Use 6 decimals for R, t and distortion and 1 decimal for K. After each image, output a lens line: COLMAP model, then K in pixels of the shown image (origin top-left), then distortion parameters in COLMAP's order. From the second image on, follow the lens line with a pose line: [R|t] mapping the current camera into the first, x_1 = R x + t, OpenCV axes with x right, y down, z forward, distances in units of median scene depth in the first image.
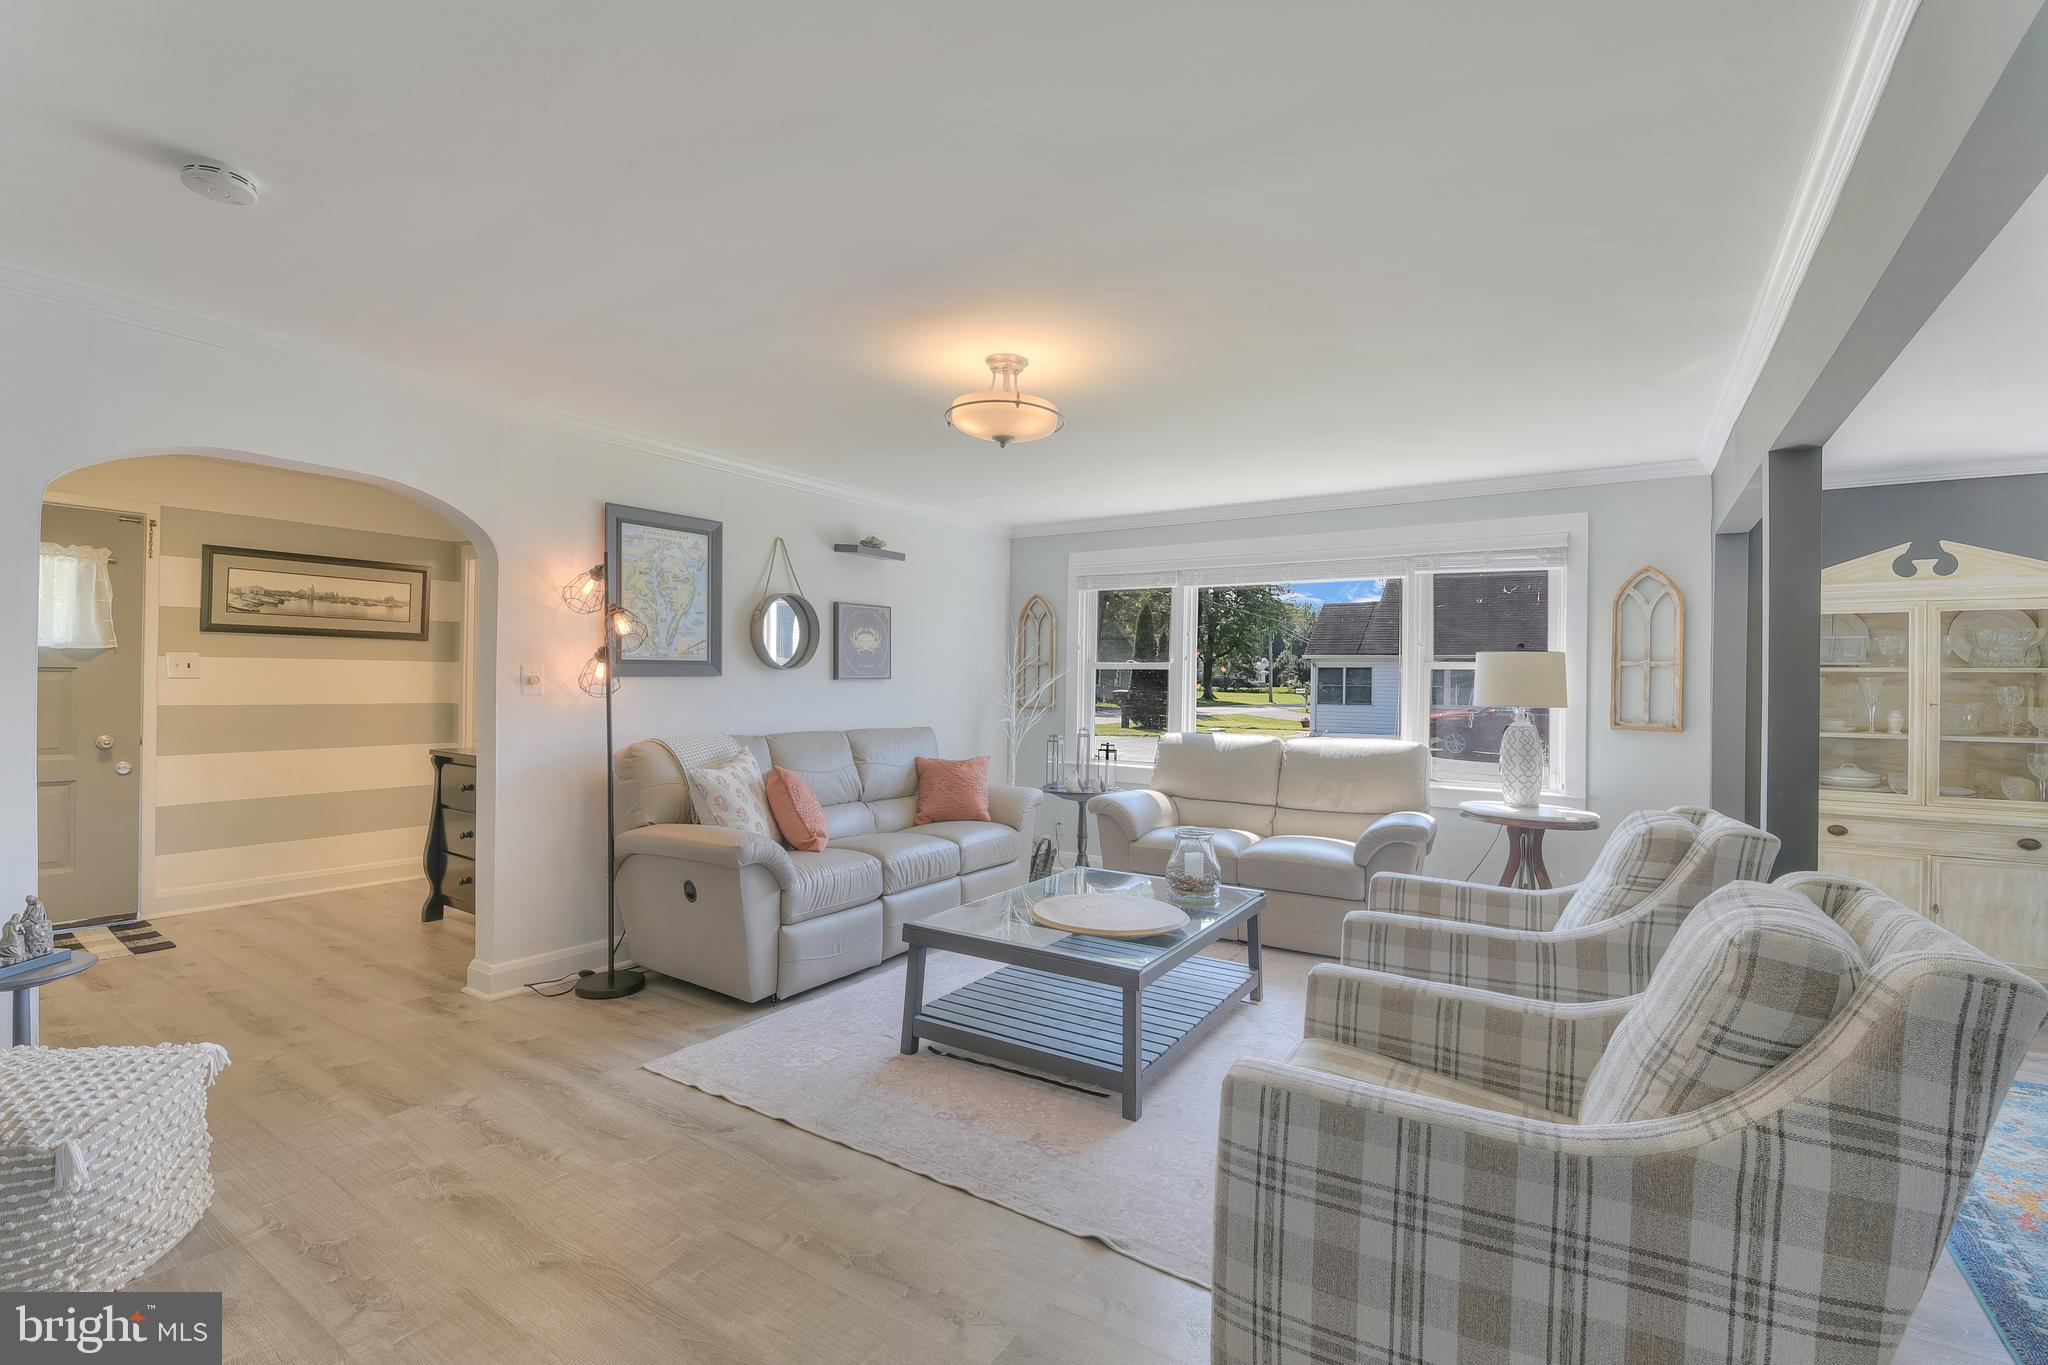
lens RADIAL K [[891.1, 0, 1028.0], [0, 891.1, 681.3], [0, 0, 1]] dist [-0.015571, -0.005083]
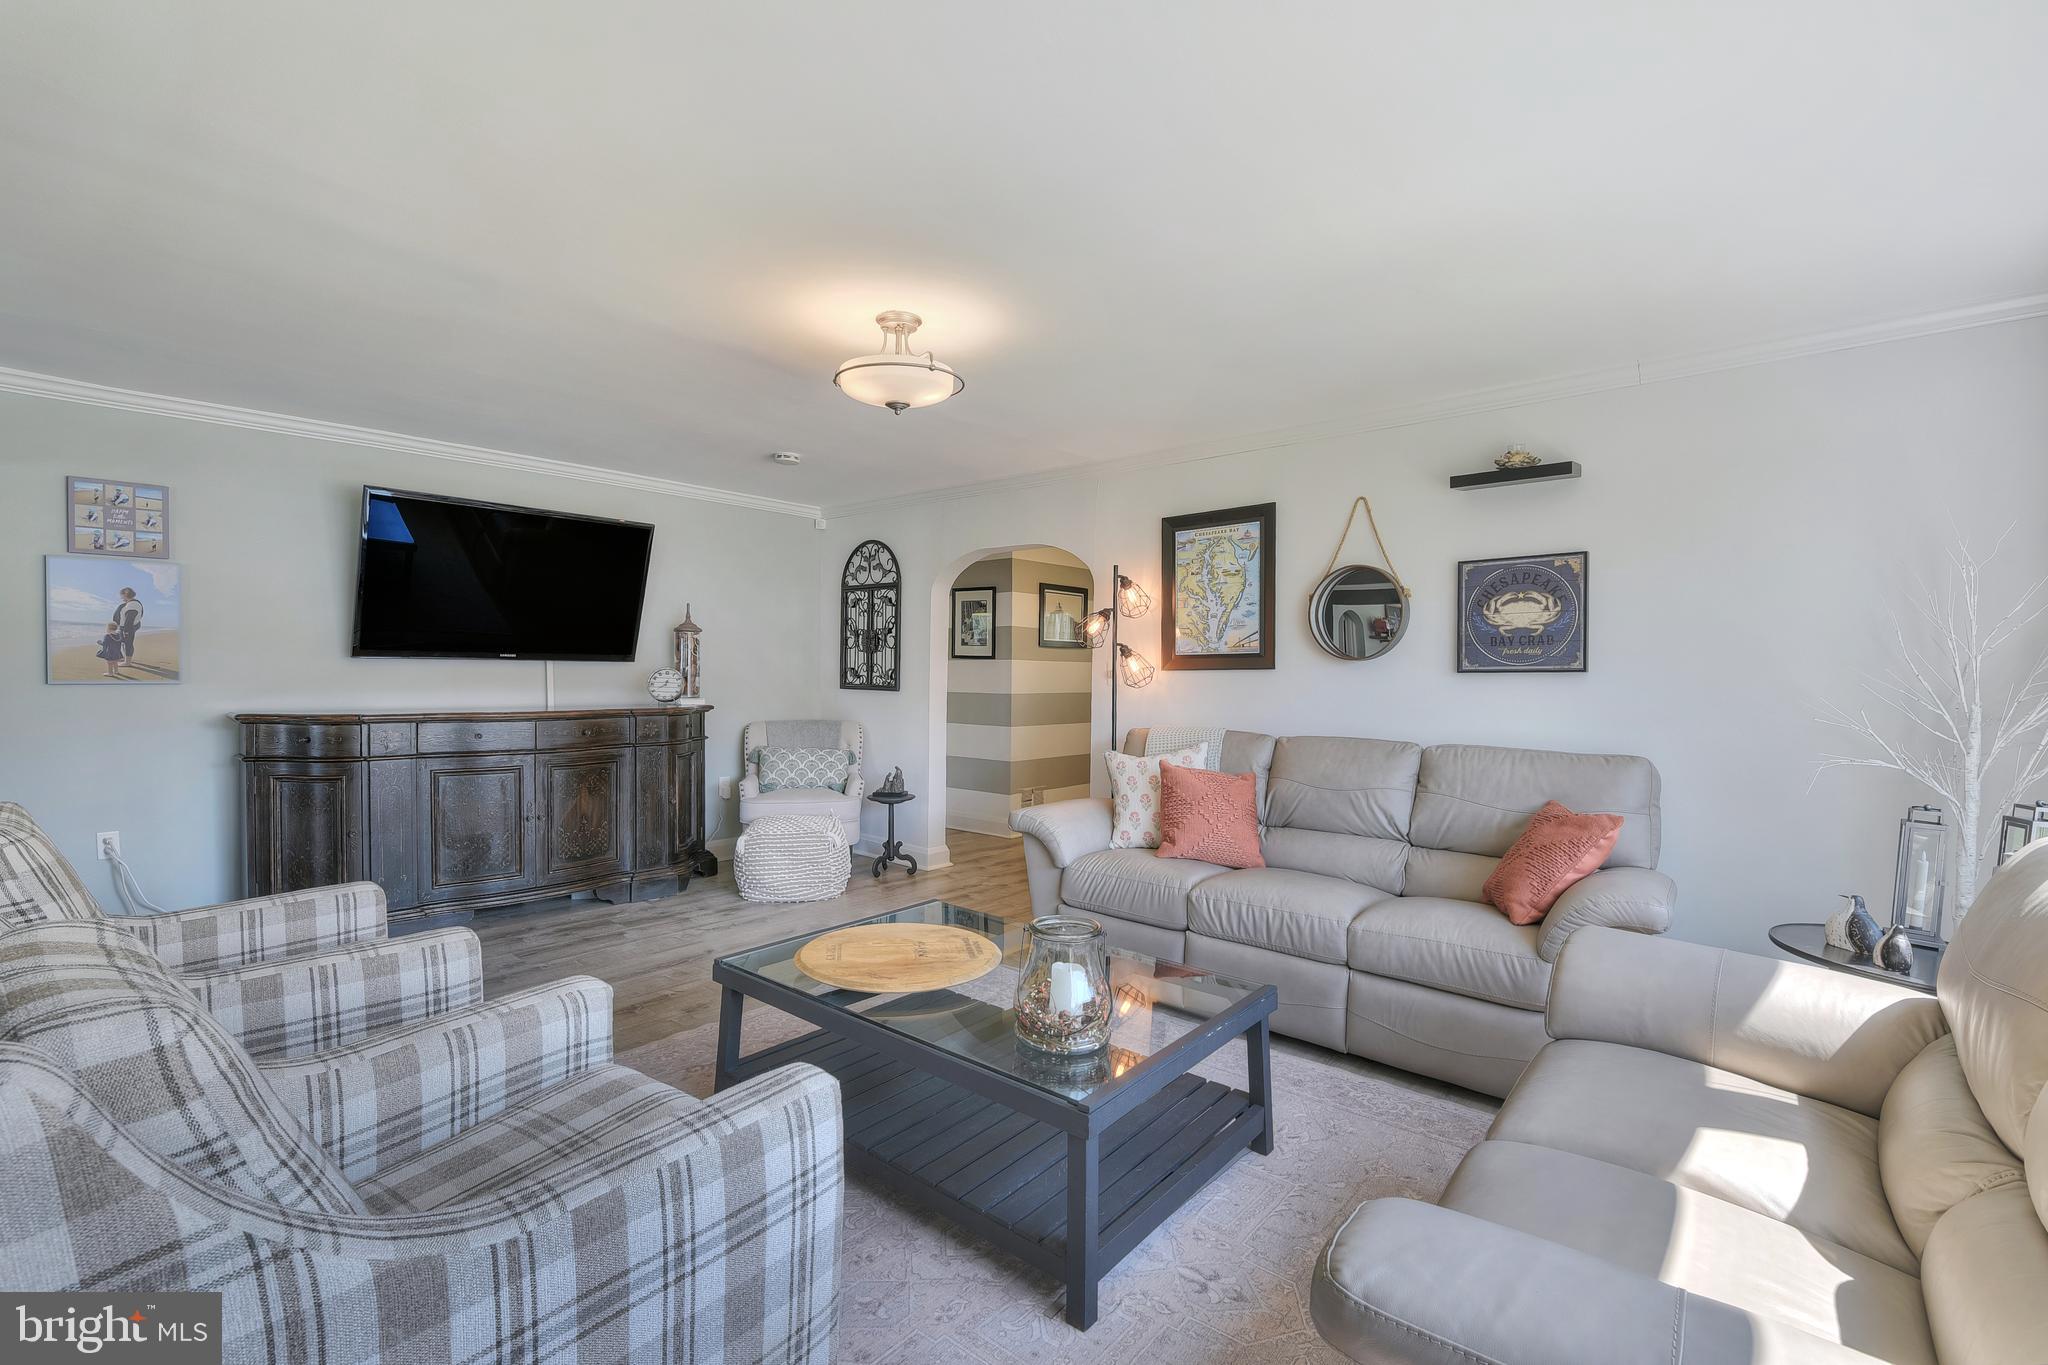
lens RADIAL K [[891.1, 0, 1028.1], [0, 891.1, 693.4], [0, 0, 1]] dist [-0.015571, -0.005083]
pose [[-0.135405, 0.004088, -0.990782, 0.616311], [-0.014309, 0.999879, 0.006081, 0.017930], [0.990687, 0.015001, -0.135330, 0.886301]]
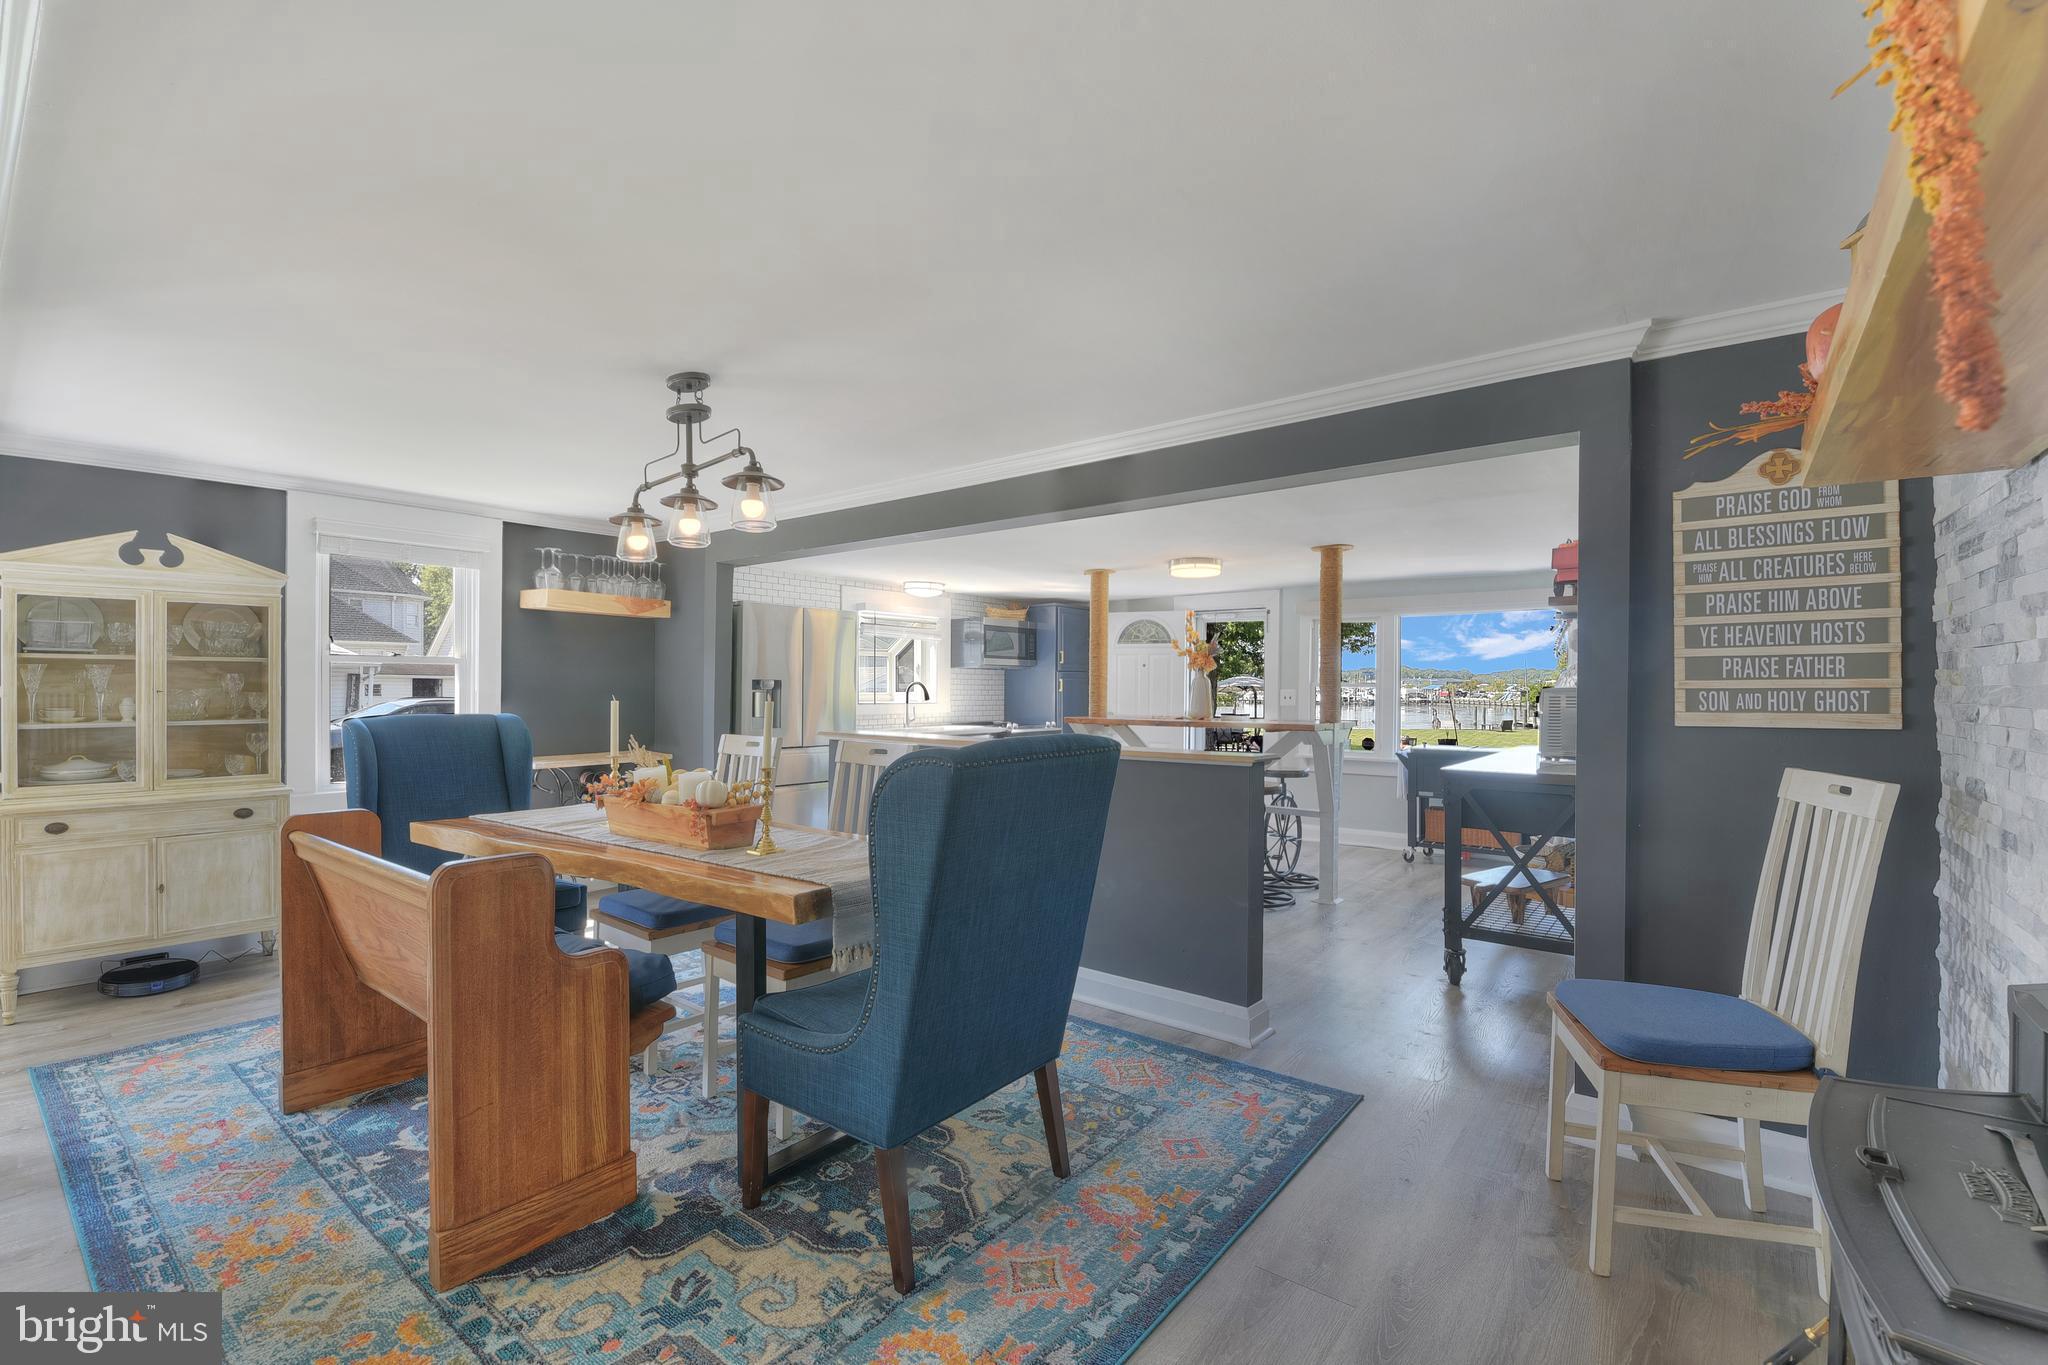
lens RADIAL K [[891.1, 0, 1025.8], [0, 891.1, 685.1], [0, 0, 1]] dist [-0.015571, -0.005083]
pose [[0.097970, -0.015017, 0.995076, 0.082718], [-0.001985, 0.999881, 0.015284, 0.000945], [-0.995187, -0.003473, 0.097929, -0.090766]]
